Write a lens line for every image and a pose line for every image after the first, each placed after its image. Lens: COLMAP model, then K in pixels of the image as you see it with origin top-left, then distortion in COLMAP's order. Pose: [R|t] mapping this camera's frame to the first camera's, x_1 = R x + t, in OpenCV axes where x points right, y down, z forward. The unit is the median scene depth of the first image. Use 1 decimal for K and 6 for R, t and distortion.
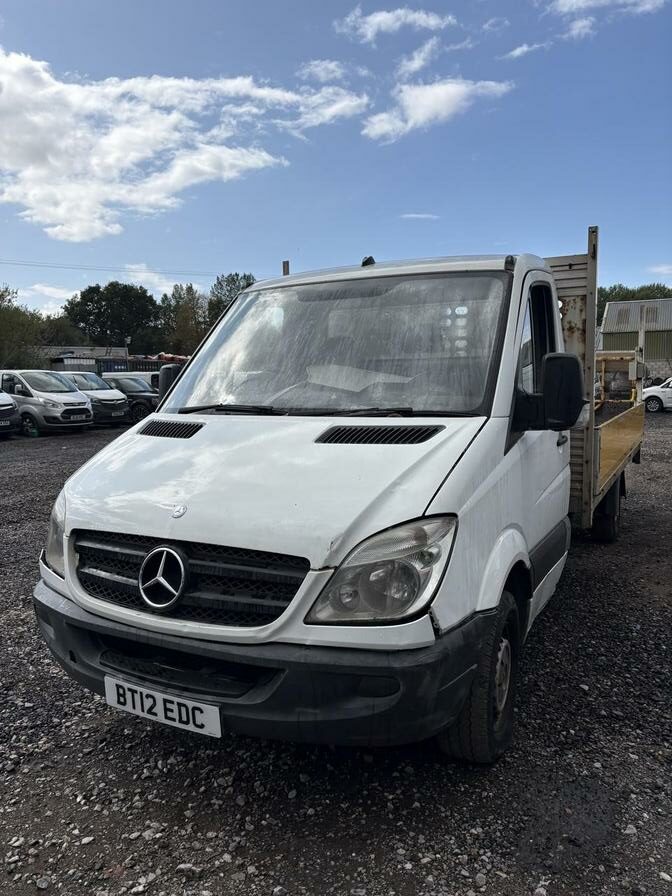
lens RADIAL K [[660.9, 0, 336.0], [0, 660.9, 448.0], [0, 0, 1]] dist [0.081492, -0.088528]
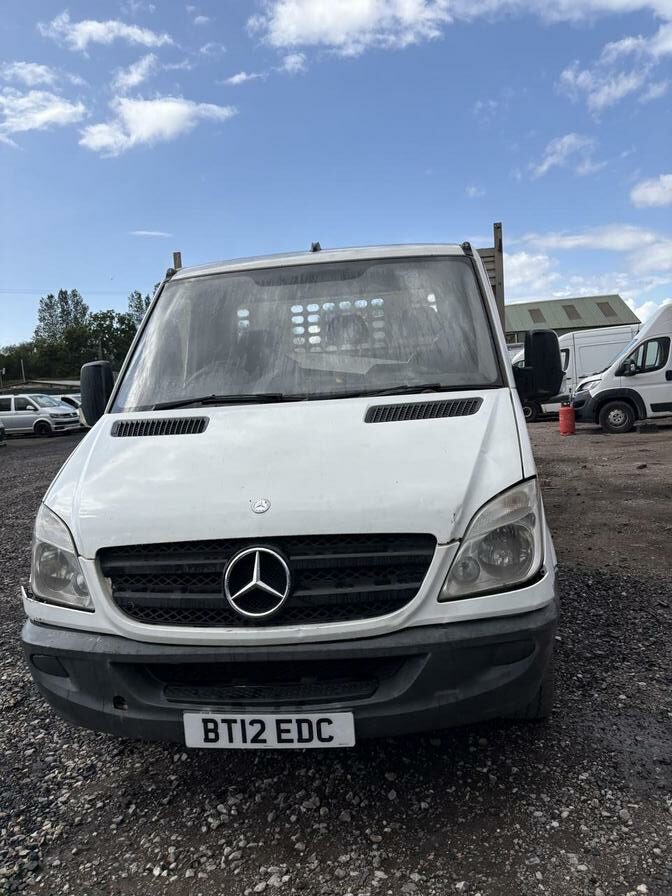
lens RADIAL K [[660.9, 0, 336.0], [0, 660.9, 448.0], [0, 0, 1]] dist [0.081492, -0.088528]
pose [[0.927567, -0.083768, 0.364147, -0.445692], [0.093272, 0.995604, -0.008559, 0.034078], [-0.361829, 0.041903, 0.931302, 0.136398]]
